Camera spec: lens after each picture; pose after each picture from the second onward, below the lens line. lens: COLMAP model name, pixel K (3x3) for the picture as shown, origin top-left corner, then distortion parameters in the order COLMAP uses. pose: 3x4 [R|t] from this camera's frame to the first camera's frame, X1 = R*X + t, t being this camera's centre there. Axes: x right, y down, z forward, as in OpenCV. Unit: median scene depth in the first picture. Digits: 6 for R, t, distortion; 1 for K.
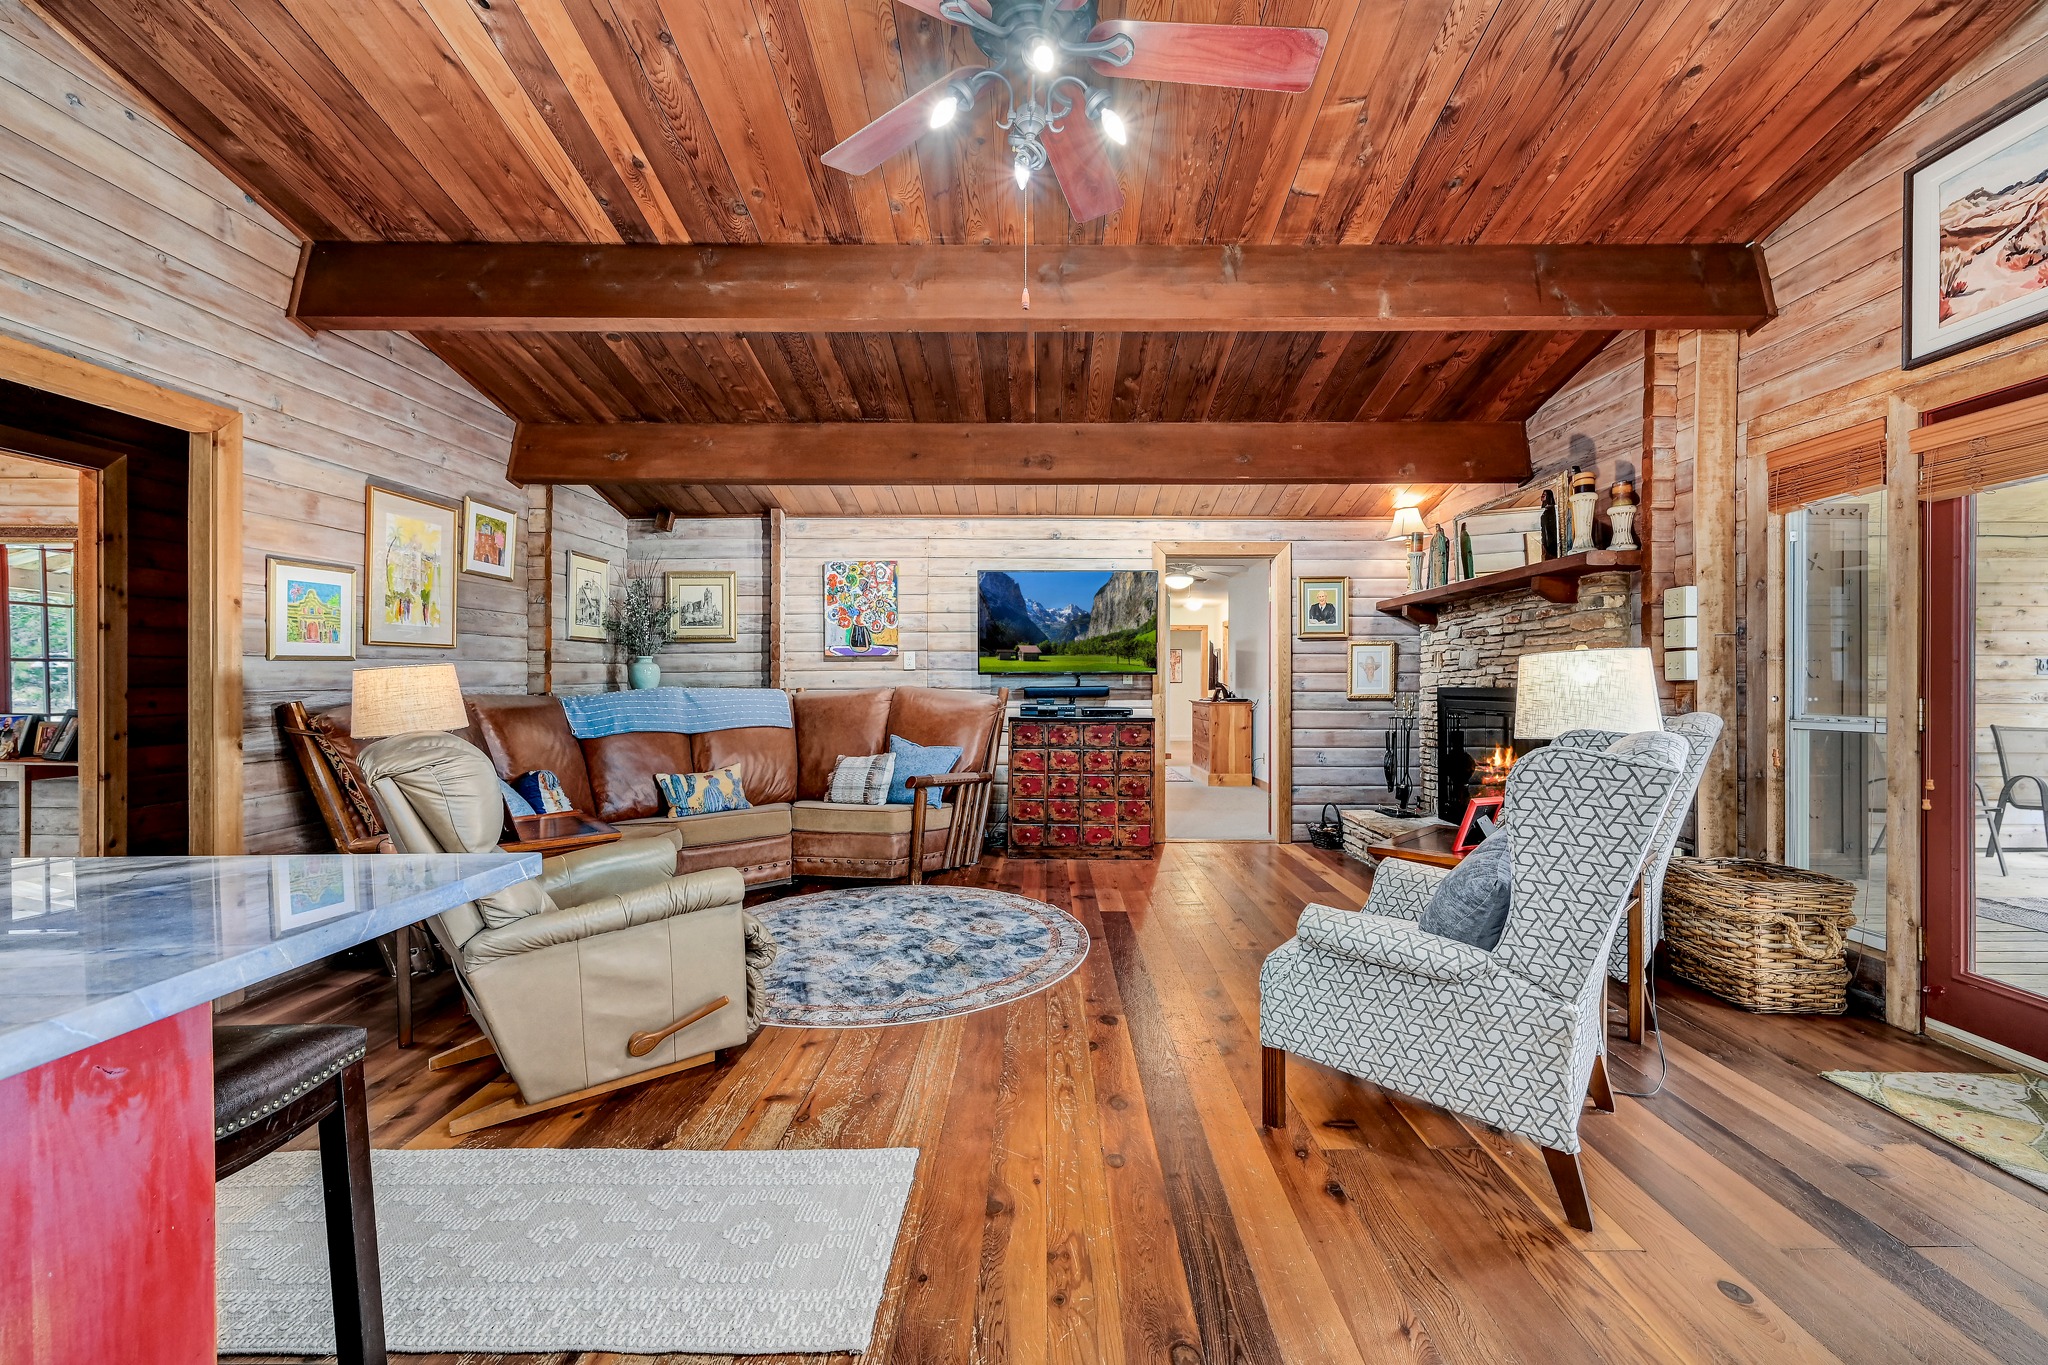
lens RADIAL K [[815.1, 0, 1029.6], [0, 815.1, 692.4], [0, 0, 1]] dist [0.000625, 0.000321]
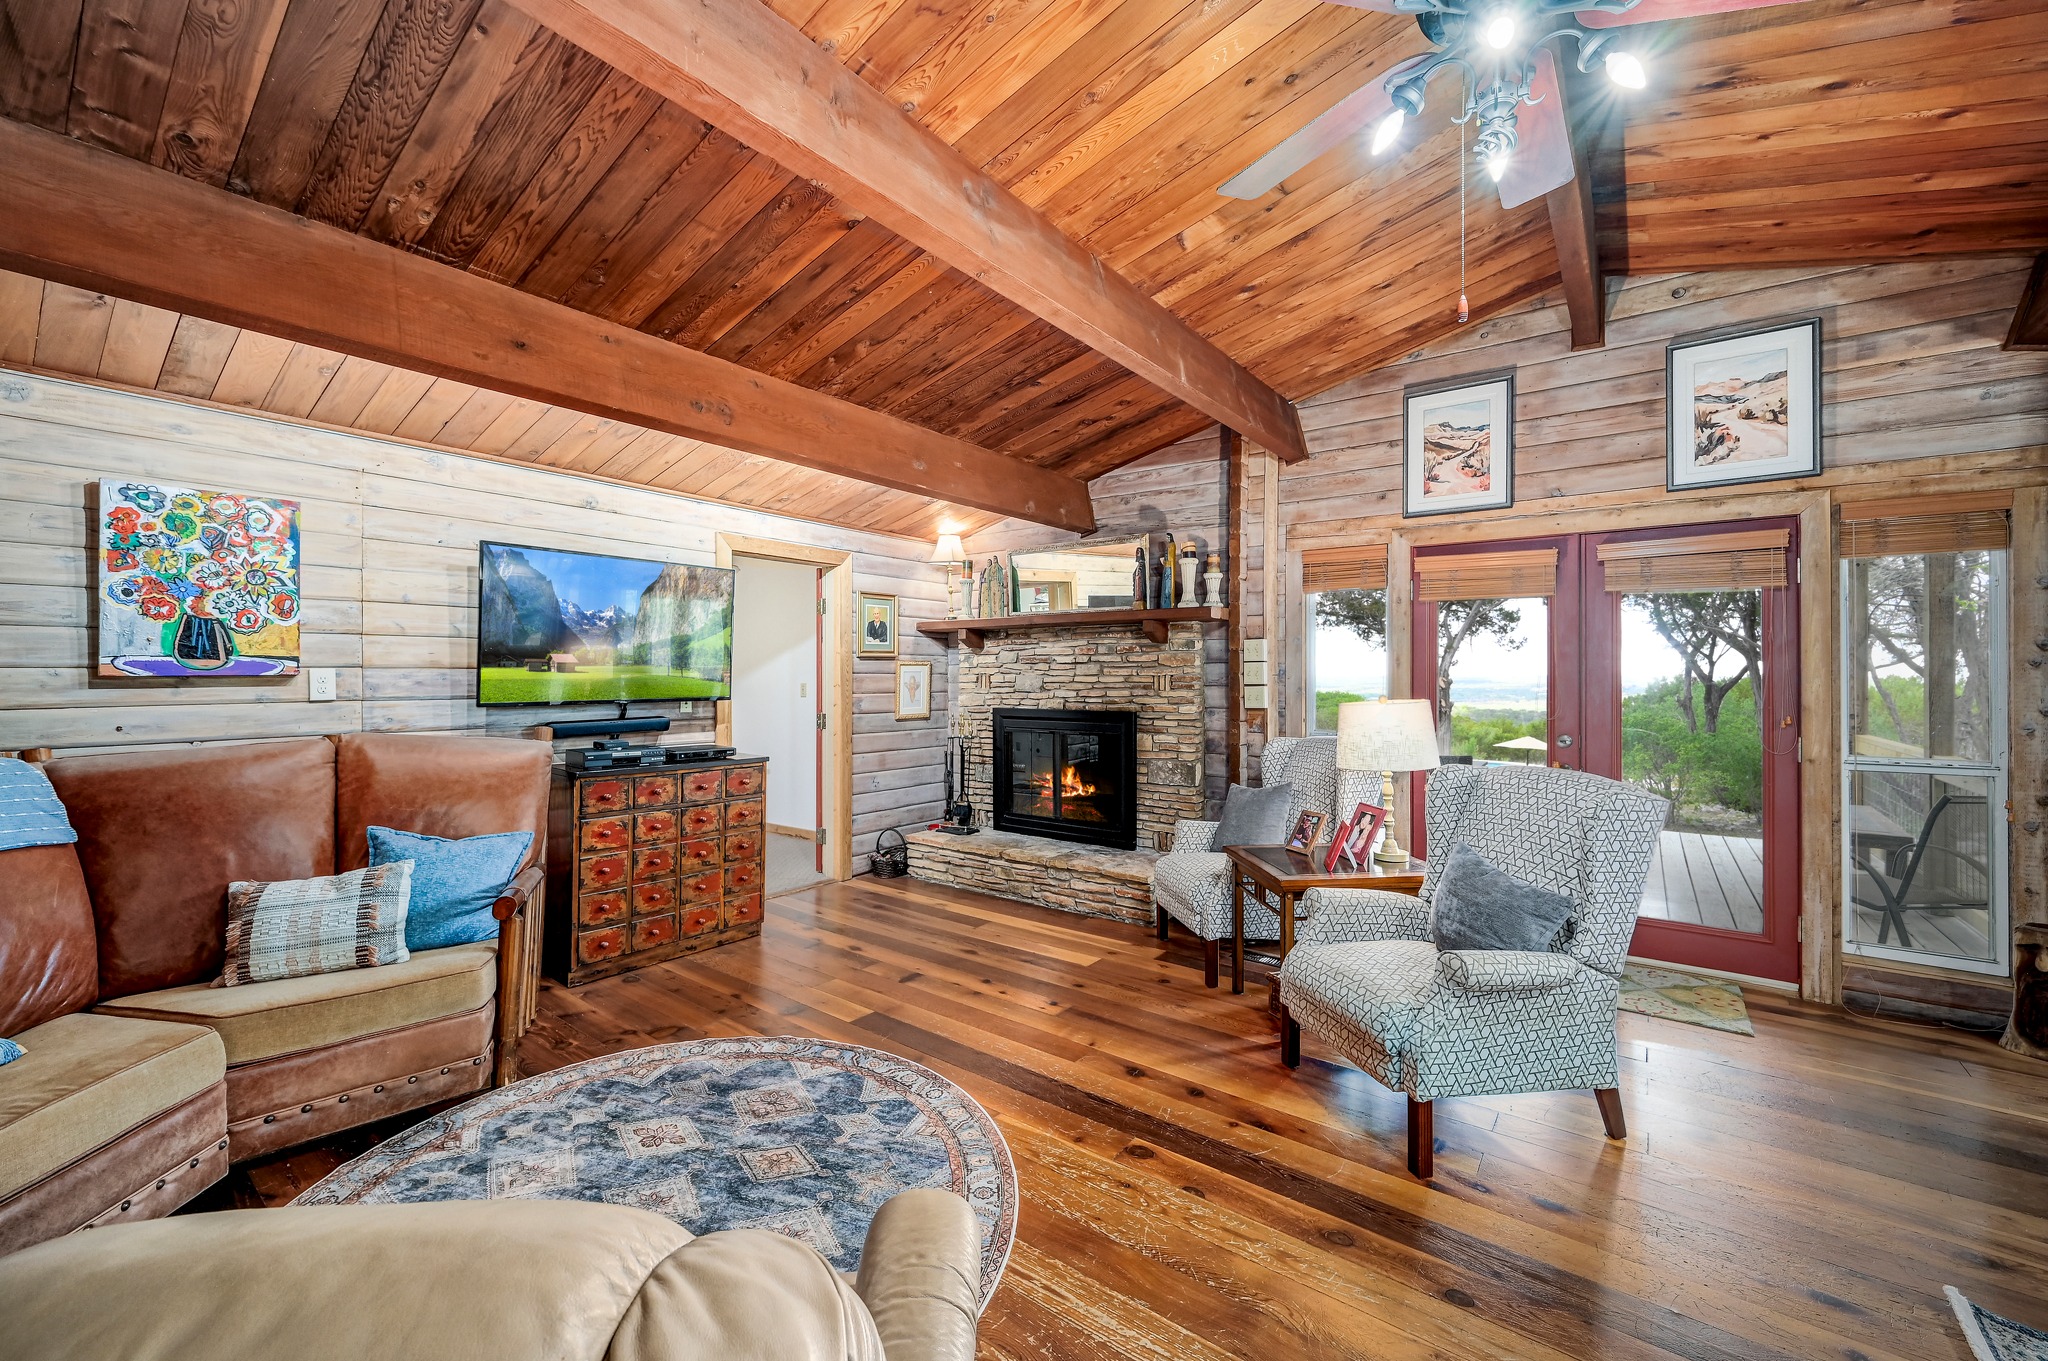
lens RADIAL K [[822.4, 0, 1024.0], [0, 822.4, 680.5], [0, 0, 1]] dist [-0.001522, -0.000045]
pose [[0.605243, -0.004819, 0.796026, -0.335003], [0.009939, 0.999949, -0.001503, -0.039902], [-0.795979, 0.008821, 0.605260, 0.308946]]
